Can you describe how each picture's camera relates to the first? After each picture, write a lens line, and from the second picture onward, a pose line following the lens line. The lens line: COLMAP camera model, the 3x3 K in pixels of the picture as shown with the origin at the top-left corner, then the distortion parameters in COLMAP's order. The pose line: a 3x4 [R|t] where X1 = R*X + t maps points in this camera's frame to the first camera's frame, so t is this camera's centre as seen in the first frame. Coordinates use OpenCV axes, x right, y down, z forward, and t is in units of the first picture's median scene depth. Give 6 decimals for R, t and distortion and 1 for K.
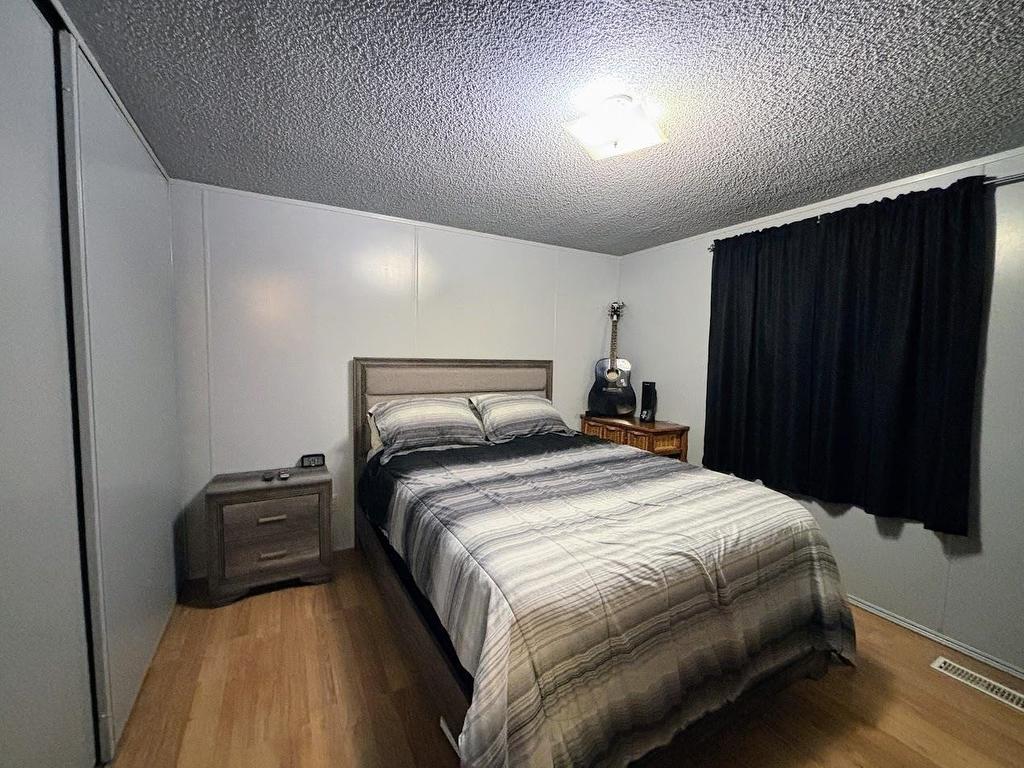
lens RADIAL K [[411.1, 0, 512.0], [0, 411.1, 384.0], [0, 0, 1]] dist [0.004416, -0.000210]
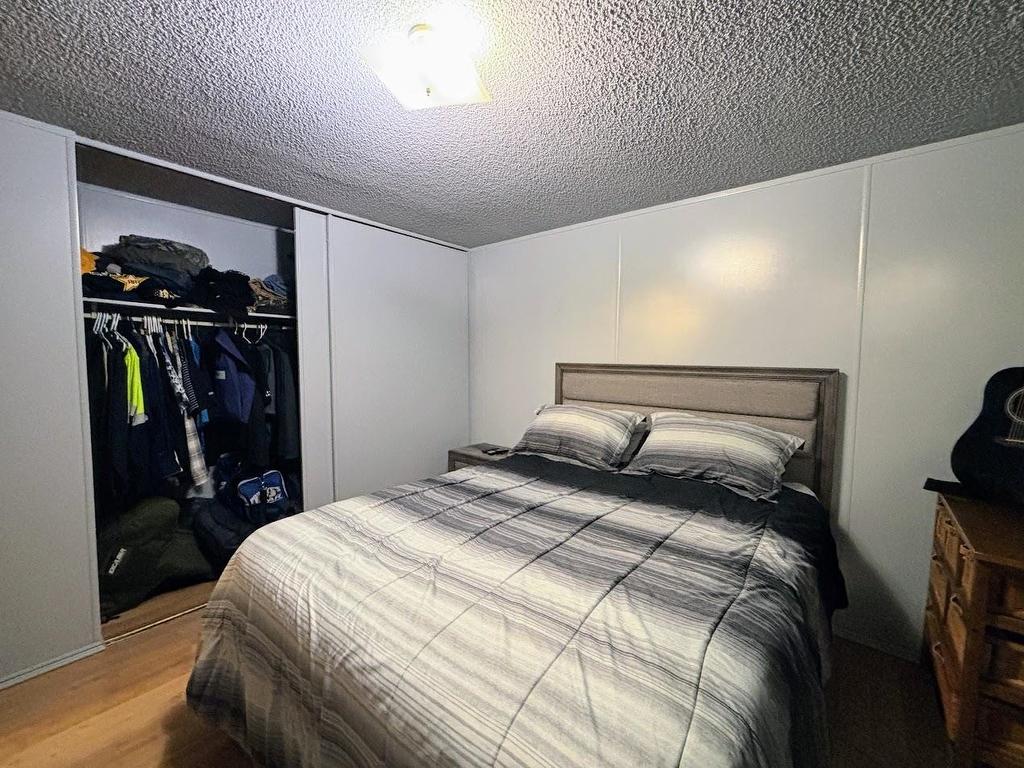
lens RADIAL K [[414.4, 0, 509.6], [0, 414.4, 387.5], [0, 0, 1]] dist [0.007624, -0.000509]
pose [[0.345115, 0.056933, -0.936832, 0.663762], [-0.066244, 0.997147, 0.036195, -0.033484], [0.936220, 0.049568, 0.347902, 0.554314]]
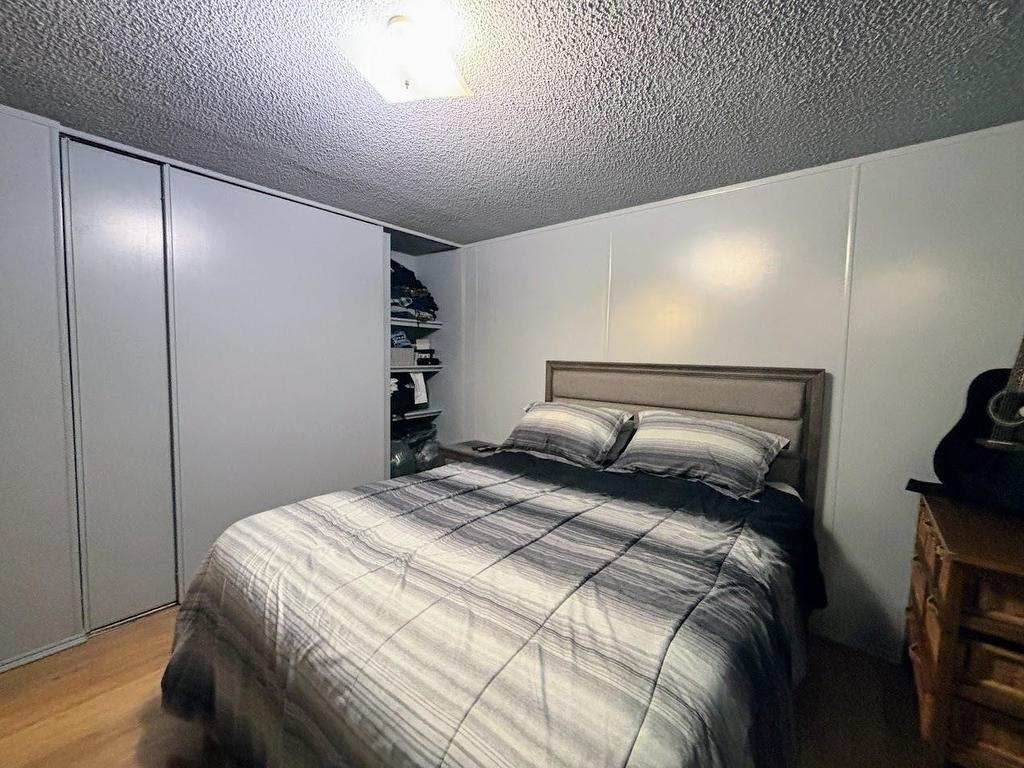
lens RADIAL K [[414.4, 0, 509.6], [0, 414.4, 387.5], [0, 0, 1]] dist [0.007624, -0.000509]
pose [[0.344273, 0.064007, -0.936685, 0.672251], [-0.077454, 0.996209, 0.039607, -0.031597], [0.935669, 0.058914, 0.347926, 0.581840]]
